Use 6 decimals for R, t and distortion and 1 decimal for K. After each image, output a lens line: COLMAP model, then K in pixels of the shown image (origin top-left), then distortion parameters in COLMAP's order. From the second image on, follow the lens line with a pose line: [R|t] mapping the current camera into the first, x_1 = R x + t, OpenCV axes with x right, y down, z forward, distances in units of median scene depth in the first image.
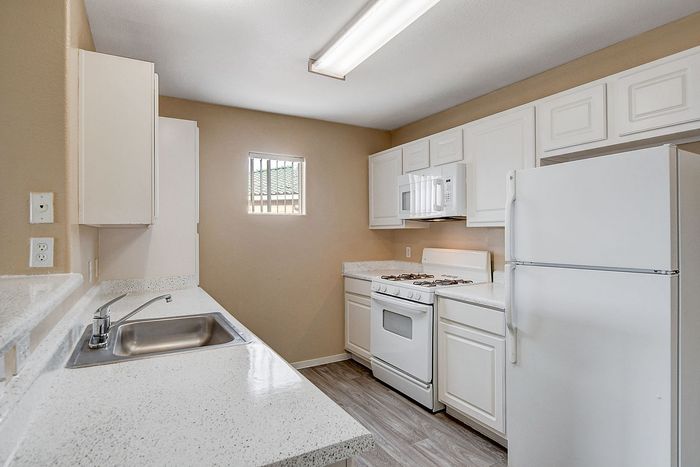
lens RADIAL K [[392.7, 0, 350.0], [0, 392.7, 233.5], [0, 0, 1]] dist [-0.005375, -0.000641]
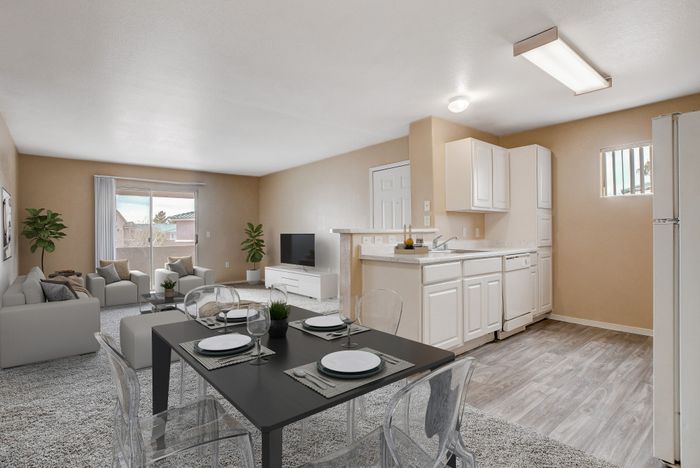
lens RADIAL K [[353.1, 0, 350.0], [0, 353.1, 234.0], [0, 0, 1]] dist [-0.001872, -0.000041]
pose [[0.193501, -0.000522, -0.981100, 0.857102], [0.010151, 0.999947, 0.001470, 0.068344], [0.981048, -0.010244, 0.193496, -0.050953]]
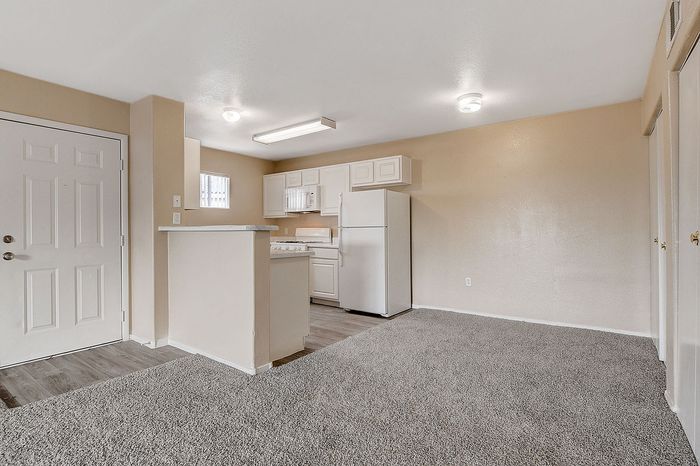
lens RADIAL K [[353.1, 0, 350.0], [0, 353.1, 233.0], [0, 0, 1]] dist [-0.001872, -0.000041]
pose [[0.913081, -0.000394, 0.407779, -0.339462], [-0.002385, 0.999977, 0.006308, 0.064217], [-0.407772, -0.006733, 0.913059, -0.810291]]
